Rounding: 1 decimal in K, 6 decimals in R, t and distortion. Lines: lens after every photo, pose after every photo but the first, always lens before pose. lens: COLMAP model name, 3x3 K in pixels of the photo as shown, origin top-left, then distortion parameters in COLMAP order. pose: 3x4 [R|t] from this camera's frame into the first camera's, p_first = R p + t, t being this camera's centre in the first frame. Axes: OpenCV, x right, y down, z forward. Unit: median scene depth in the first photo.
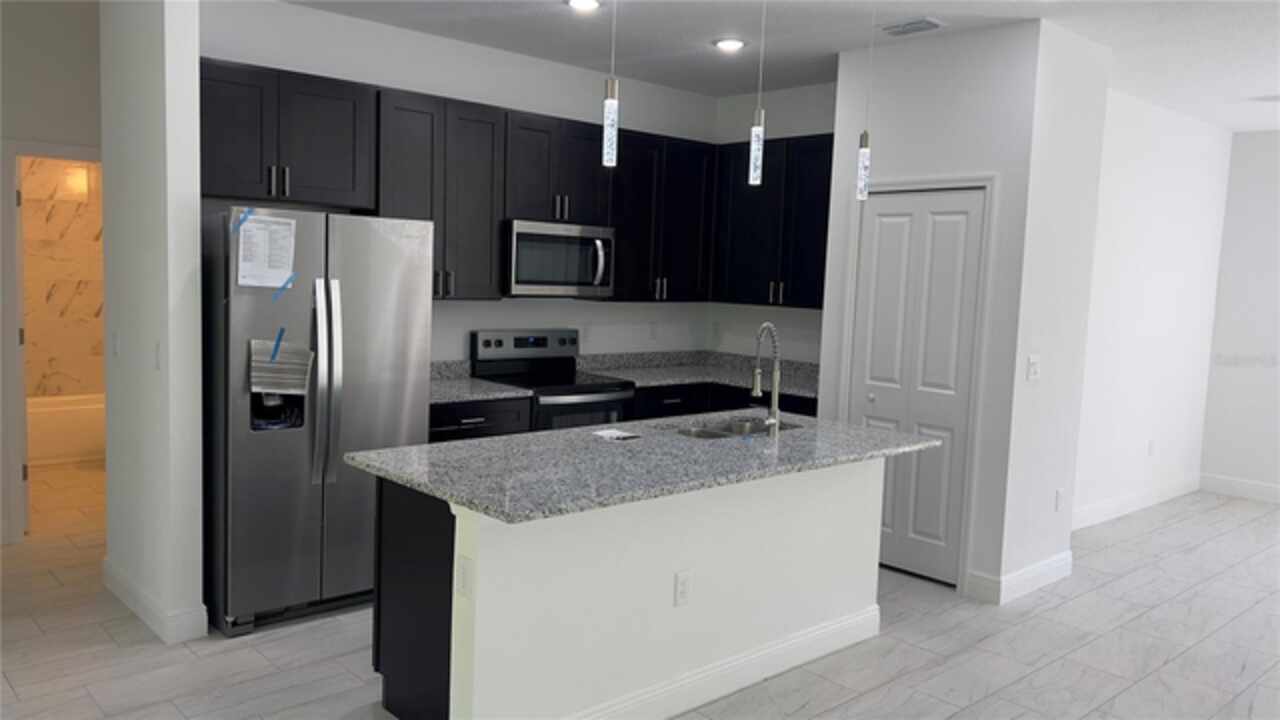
lens RADIAL K [[962.2, 0, 637.3], [0, 962.2, 357.4], [0, 0, 1]] dist [0.059005, -0.071532]
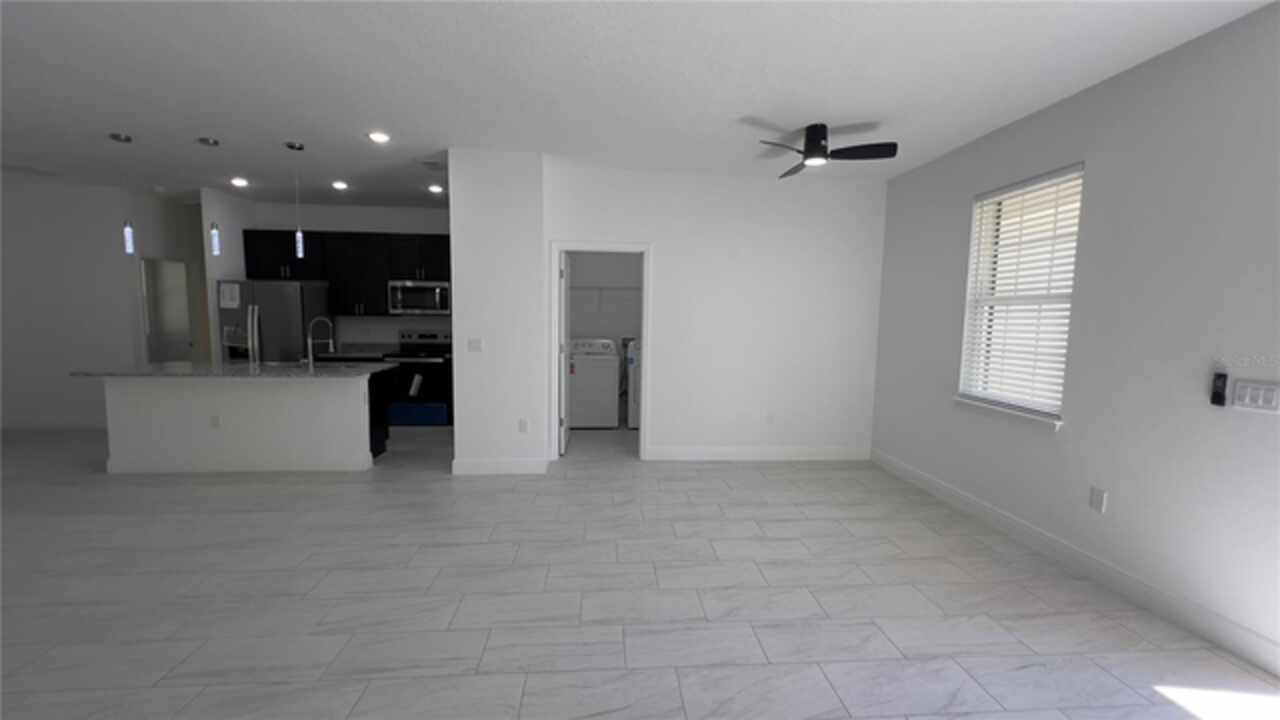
lens RADIAL K [[514.9, 0, 643.6], [0, 514.9, 363.3], [0, 0, 1]] dist [-0.004102, 0.001209]
pose [[0.795844, 0.030202, -0.604748, 1.221740], [-0.040399, 0.999178, -0.003264, 0.036378], [0.604152, 0.027029, 0.796410, 0.441100]]
